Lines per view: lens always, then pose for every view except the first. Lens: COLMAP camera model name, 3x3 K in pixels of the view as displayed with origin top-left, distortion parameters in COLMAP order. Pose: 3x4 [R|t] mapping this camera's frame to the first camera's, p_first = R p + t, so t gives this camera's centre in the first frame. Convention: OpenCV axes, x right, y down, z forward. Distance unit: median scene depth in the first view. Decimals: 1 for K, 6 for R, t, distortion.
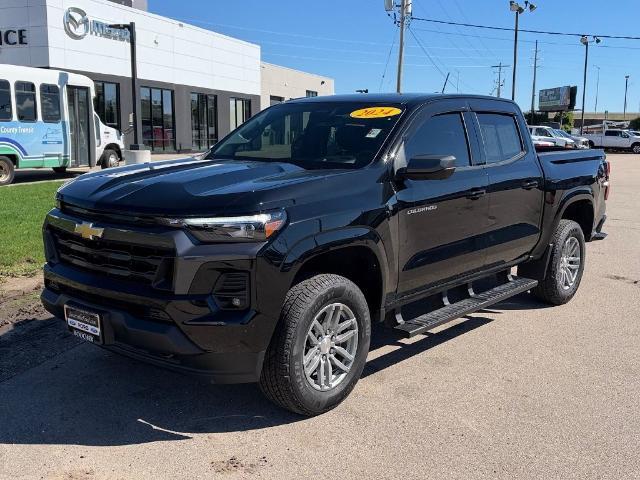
lens RADIAL K [[707.1, 0, 320.3], [0, 707.1, 240.9], [0, 0, 1]] dist [0.006782, 0.000000]
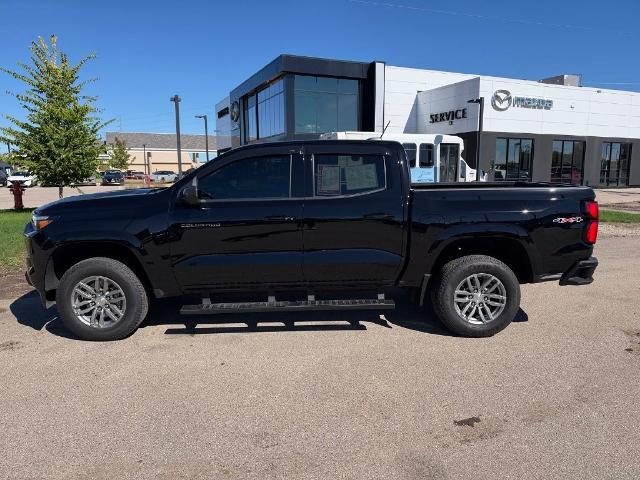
lens RADIAL K [[461.0, 0, 320.4], [0, 461.0, 240.2], [0, 0, 1]] dist [0.012443, 0.000126]
pose [[0.687986, 0.099798, -0.718829, 0.207852], [-0.106849, 0.993635, 0.035686, -0.016012], [0.717815, 0.052254, 0.694270, 0.115251]]
